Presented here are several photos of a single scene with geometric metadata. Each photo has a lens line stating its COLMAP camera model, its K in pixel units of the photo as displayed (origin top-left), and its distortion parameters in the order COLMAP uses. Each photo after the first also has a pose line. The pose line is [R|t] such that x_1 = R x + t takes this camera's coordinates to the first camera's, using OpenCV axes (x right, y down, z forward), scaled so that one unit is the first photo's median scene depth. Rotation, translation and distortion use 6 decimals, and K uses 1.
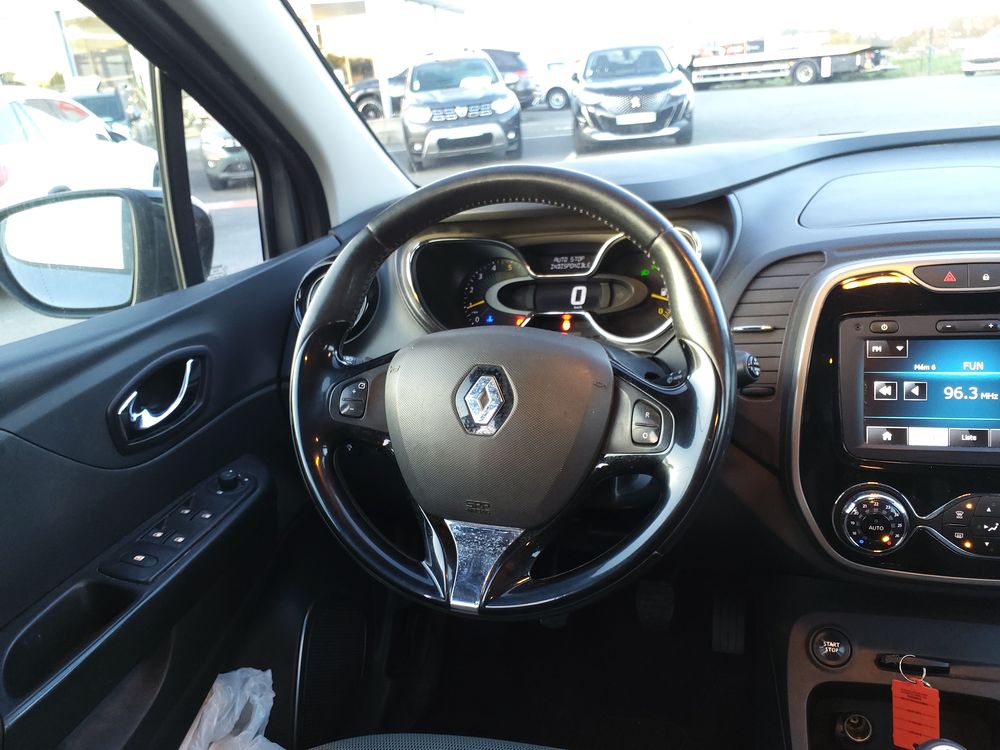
lens RADIAL K [[802.3, 0, 500.7], [0, 802.3, 377.0], [0, 0, 1]] dist [0.005088, -0.013677]
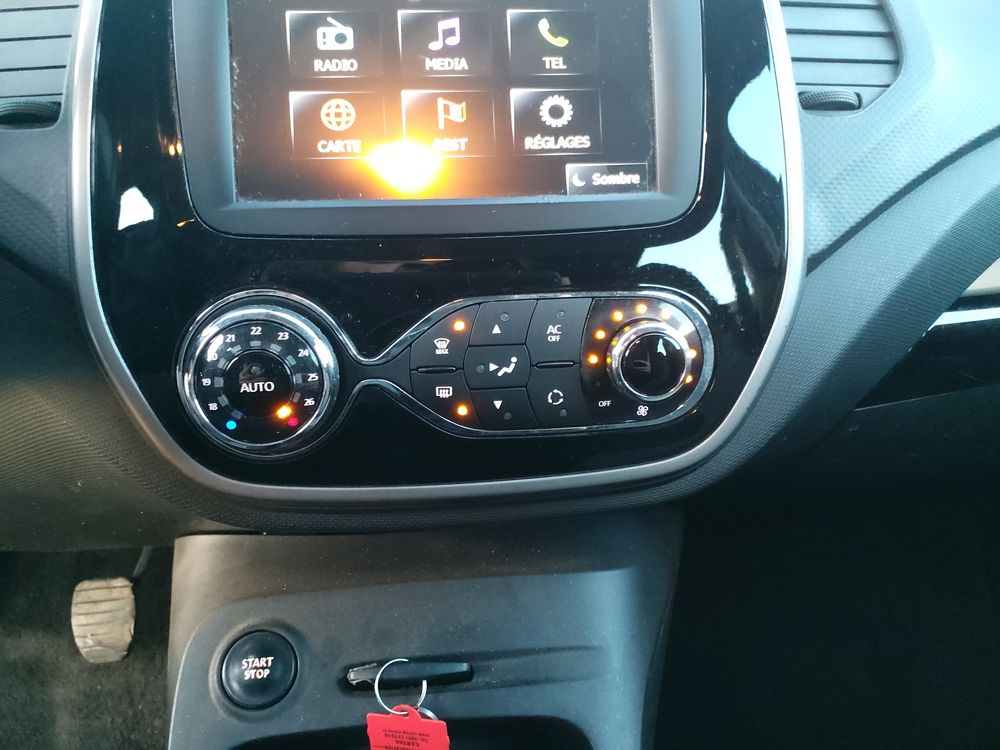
lens RADIAL K [[801.0, 0, 507.8], [0, 801.0, 390.9], [0, 0, 1]] dist [0.083091, -0.151441]
pose [[0.914839, -0.054652, 0.400104, 0.371572], [0.046858, 0.998473, 0.029245, 0.163222], [-0.401091, -0.008007, 0.916003, 0.498036]]
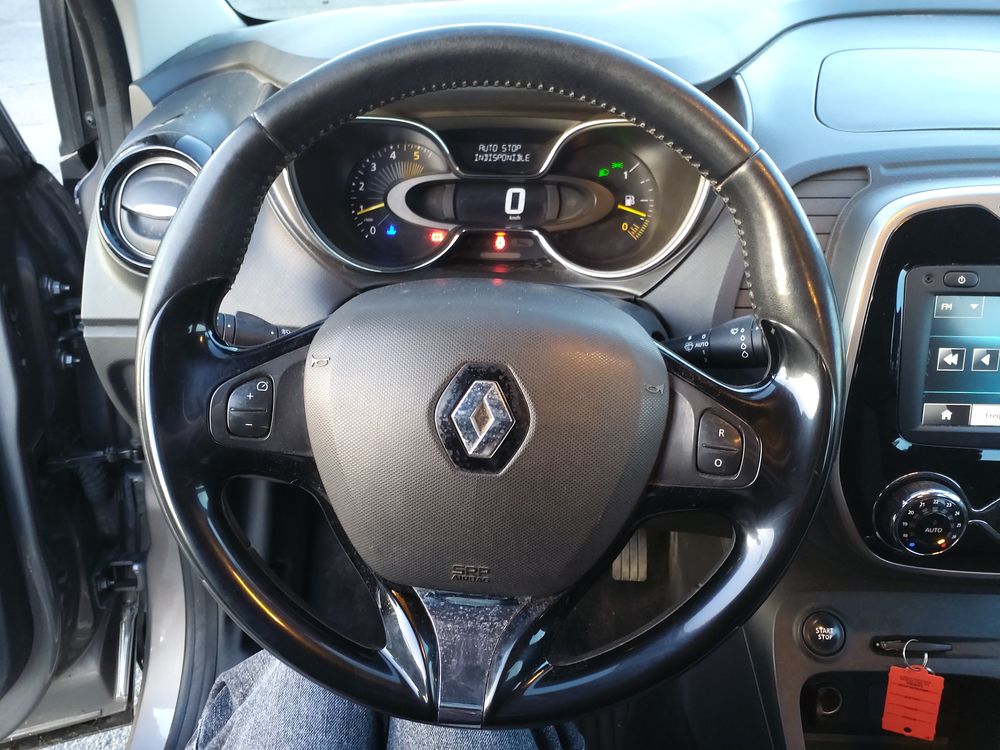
lens RADIAL K [[802.3, 0, 500.7], [0, 802.3, 377.0], [0, 0, 1]] dist [0.005088, -0.013677]
pose [[0.961509, -0.050117, 0.270163, -0.150687], [-0.006500, 0.978802, 0.204708, -0.114712], [-0.274695, -0.198584, 0.940801, 0.339261]]
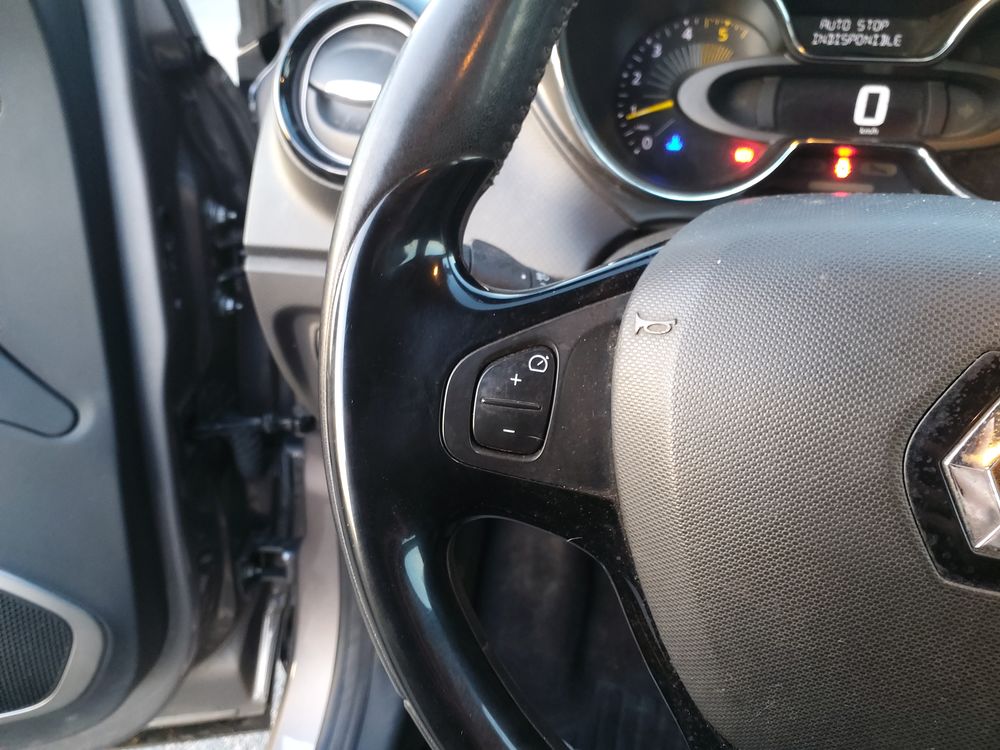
lens RADIAL K [[822.4, 0, 502.1], [0, 822.4, 373.4], [0, 0, 1]] dist [-0.002875, -0.009896]
pose [[0.995167, 0.027163, 0.094361, -0.203940], [-0.048397, 0.971829, 0.230664, -0.058886], [-0.085437, -0.234116, 0.968447, 0.615313]]
